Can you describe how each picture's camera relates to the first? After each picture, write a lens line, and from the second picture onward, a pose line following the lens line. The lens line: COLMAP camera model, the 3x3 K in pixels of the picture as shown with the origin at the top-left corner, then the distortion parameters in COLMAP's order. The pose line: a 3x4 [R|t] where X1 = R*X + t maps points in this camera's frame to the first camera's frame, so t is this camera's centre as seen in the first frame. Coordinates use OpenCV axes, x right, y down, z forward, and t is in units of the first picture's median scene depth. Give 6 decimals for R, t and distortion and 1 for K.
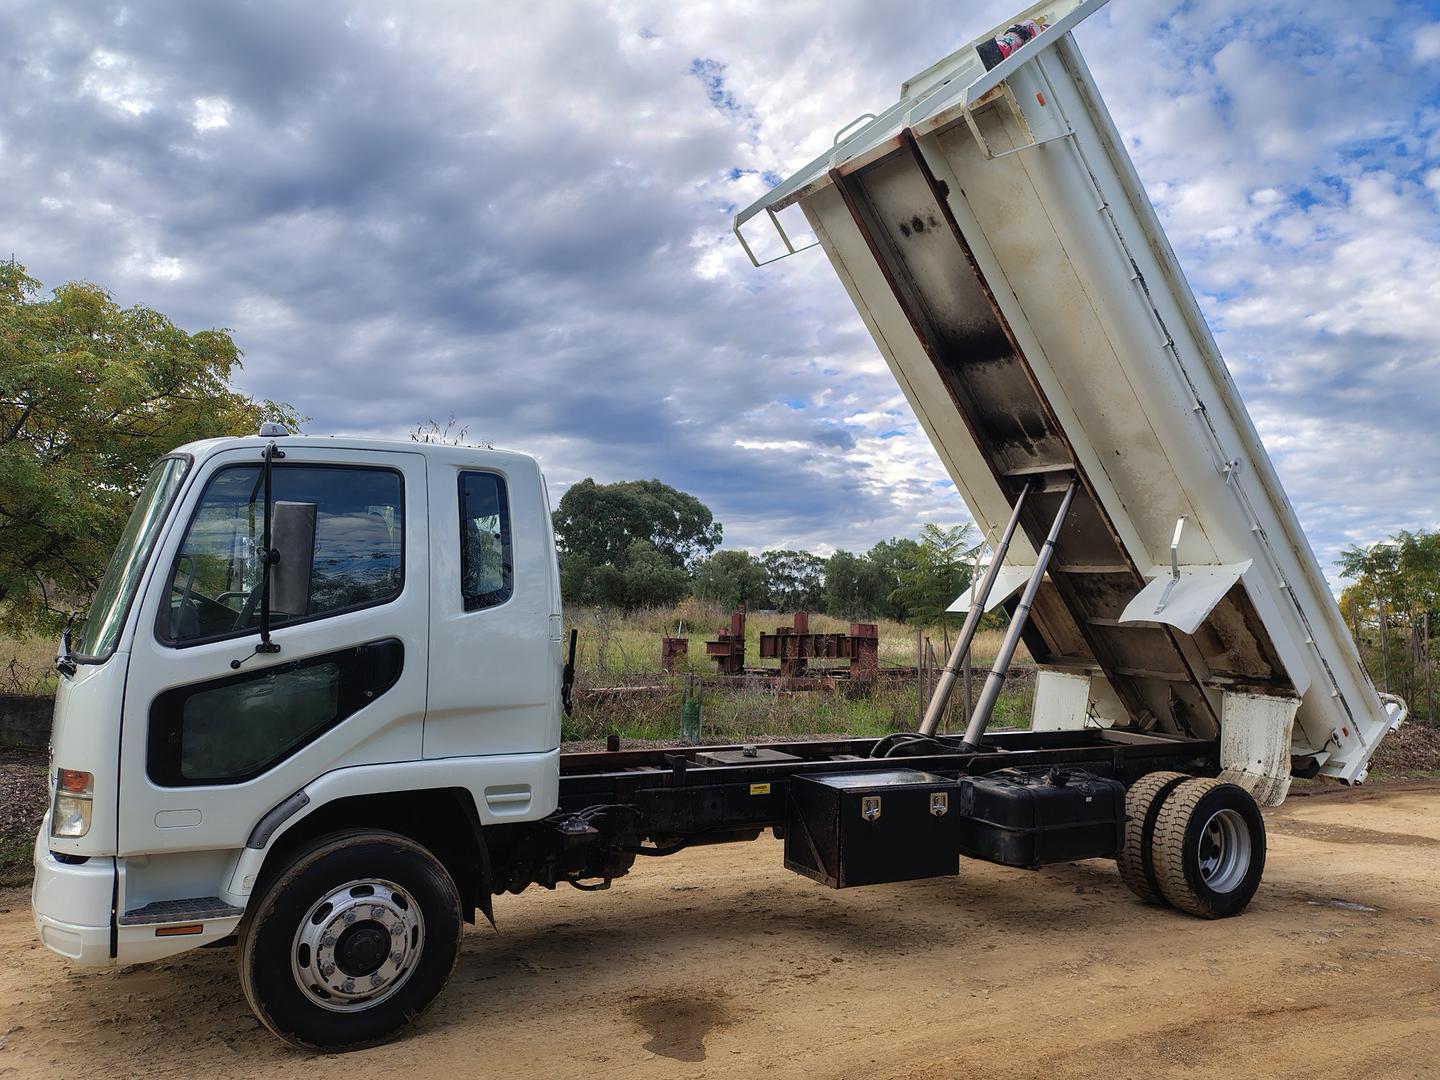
lens RADIAL K [[1103.0, 0, 734.9], [0, 1103.0, 527.5], [0, 0, 1]] dist [0.060871, -0.077191]
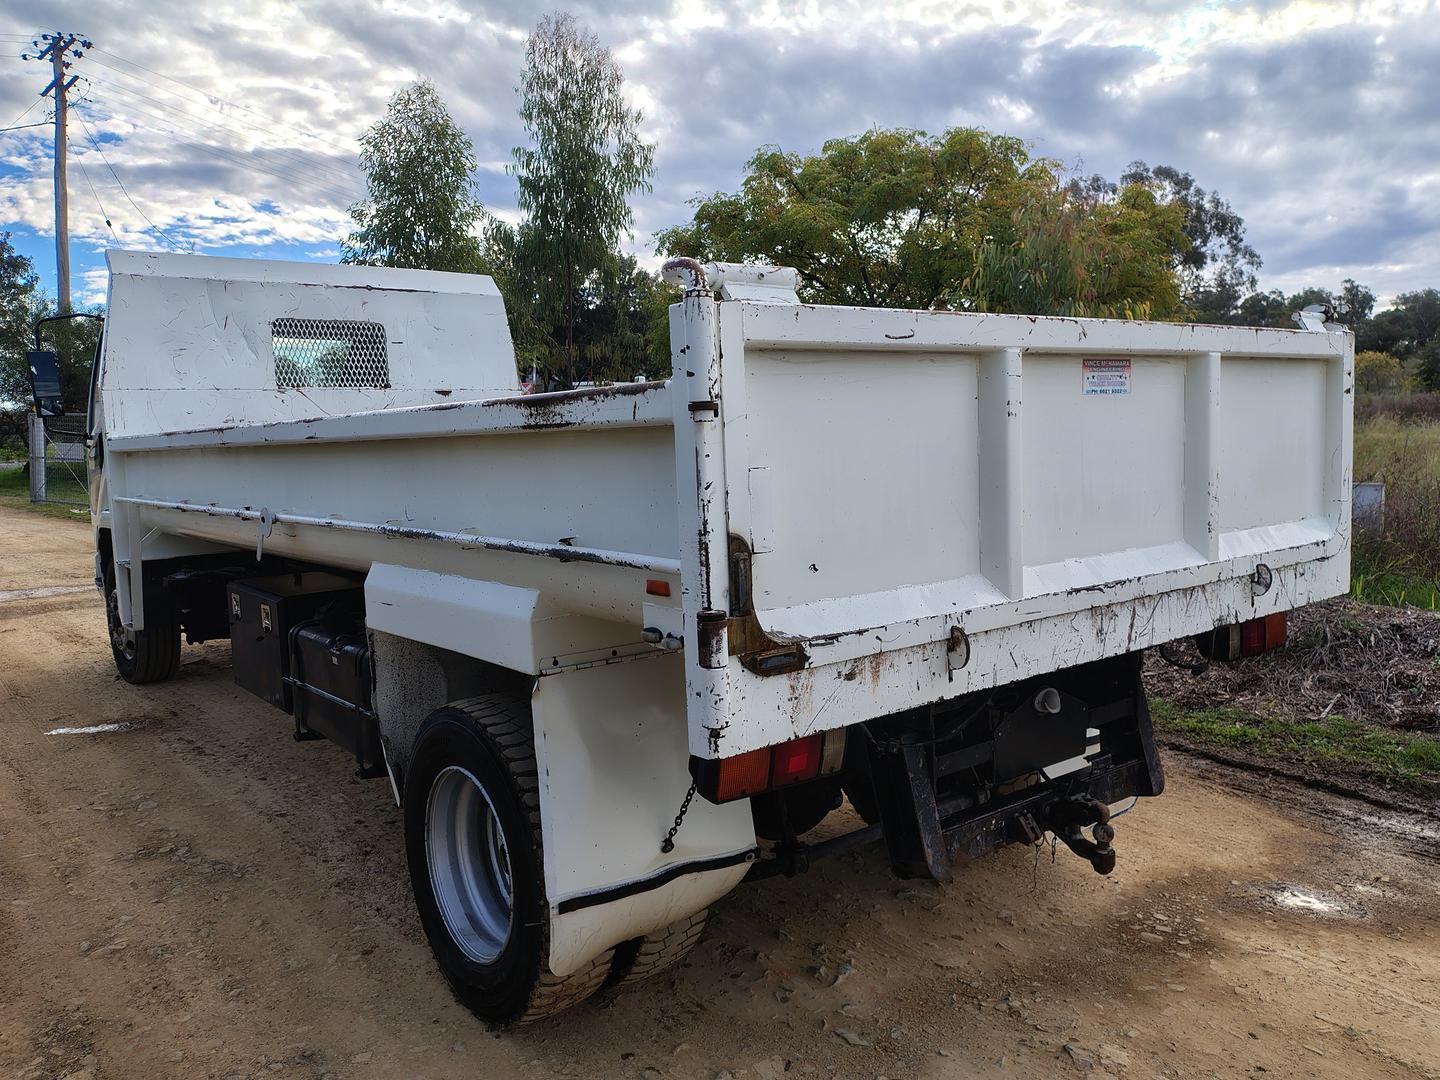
lens RADIAL K [[1127.1, 0, 720.0], [0, 1127.1, 540.0], [0, 0, 1]] dist [0.057733, -0.074594]
pose [[0.115178, 0.062453, -0.991380, 0.918362], [0.107743, 0.991348, 0.074968, 0.152829], [0.987484, -0.115449, 0.107453, 1.119410]]
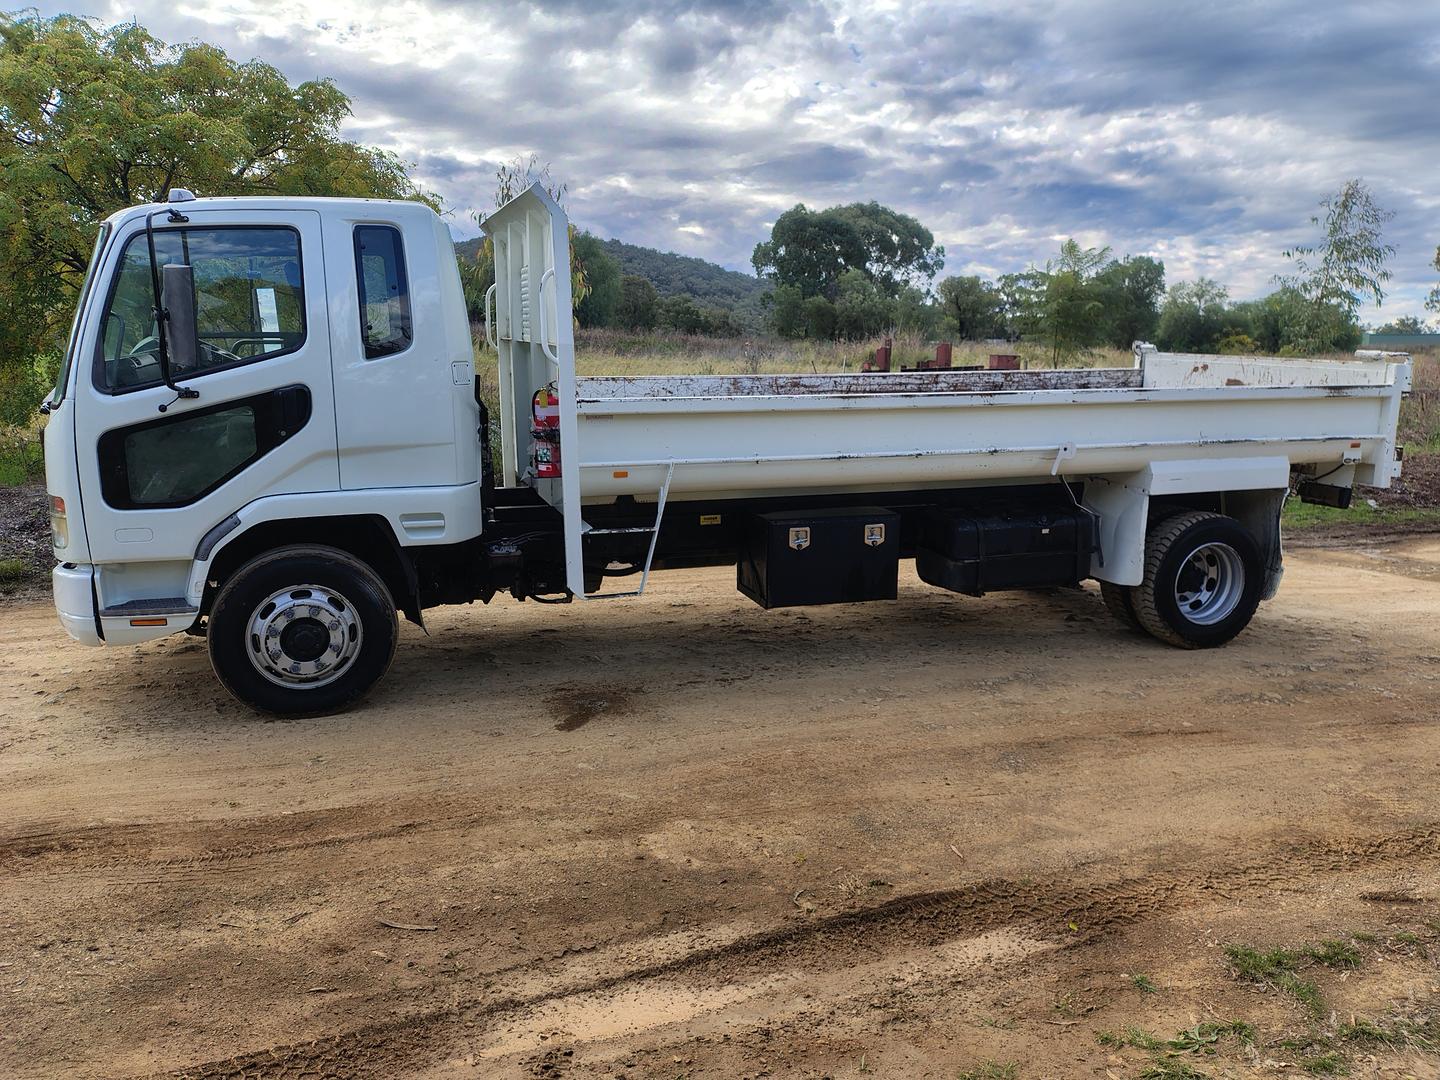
lens RADIAL K [[1096.7, 0, 720.0], [0, 1096.7, 540.0], [0, 0, 1]] dist [0.130516, -0.241980]
pose [[0.975994, 0.017849, -0.217065, 0.241980], [0.036842, 0.968744, 0.245310, -0.005364], [0.214659, -0.247418, 0.944831, -0.013029]]
